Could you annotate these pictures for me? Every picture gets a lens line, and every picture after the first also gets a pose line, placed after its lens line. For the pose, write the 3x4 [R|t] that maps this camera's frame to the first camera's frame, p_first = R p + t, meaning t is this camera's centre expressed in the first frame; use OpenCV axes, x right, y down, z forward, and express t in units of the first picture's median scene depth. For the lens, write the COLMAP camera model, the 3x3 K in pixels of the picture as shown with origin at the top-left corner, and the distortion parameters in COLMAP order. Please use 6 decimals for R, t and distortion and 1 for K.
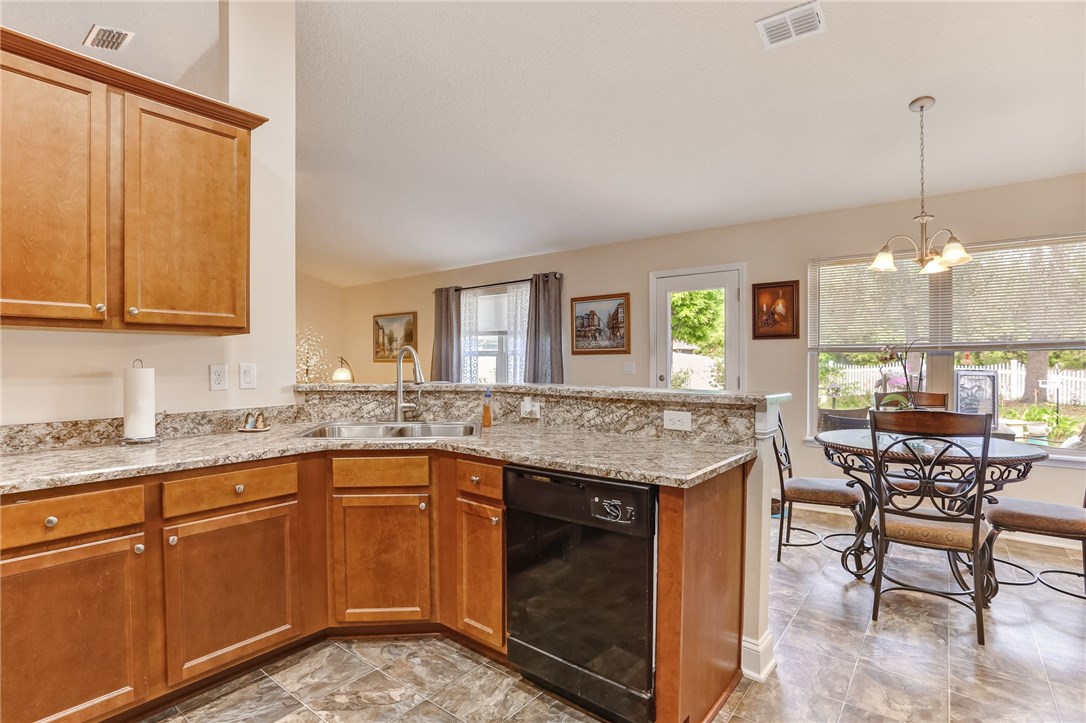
lens RADIAL K [[532.2, 0, 544.4], [0, 532.2, 366.8], [0, 0, 1]] dist [-0.072762, 0.034632]
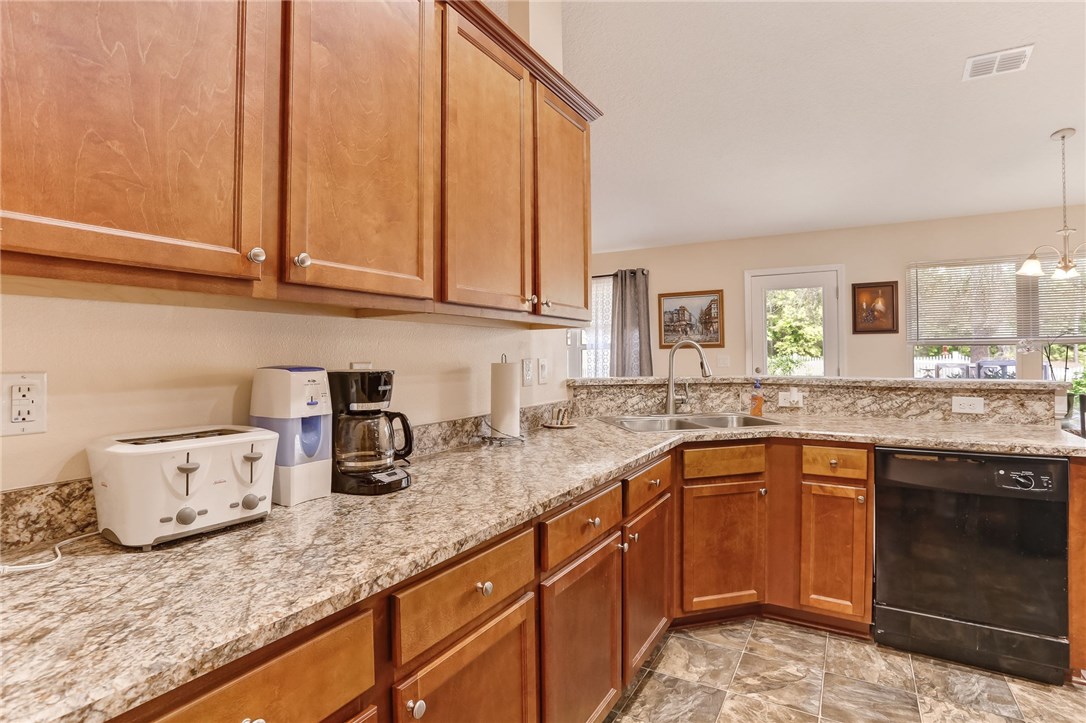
lens RADIAL K [[536.8, 0, 546.8], [0, 536.8, 349.9], [0, 0, 1]] dist [-0.063099, 0.027590]
pose [[0.989391, -0.003677, 0.145232, -0.405636], [0.006742, 0.999765, -0.020618, -0.000659], [-0.145122, 0.021379, 0.989183, 0.004357]]
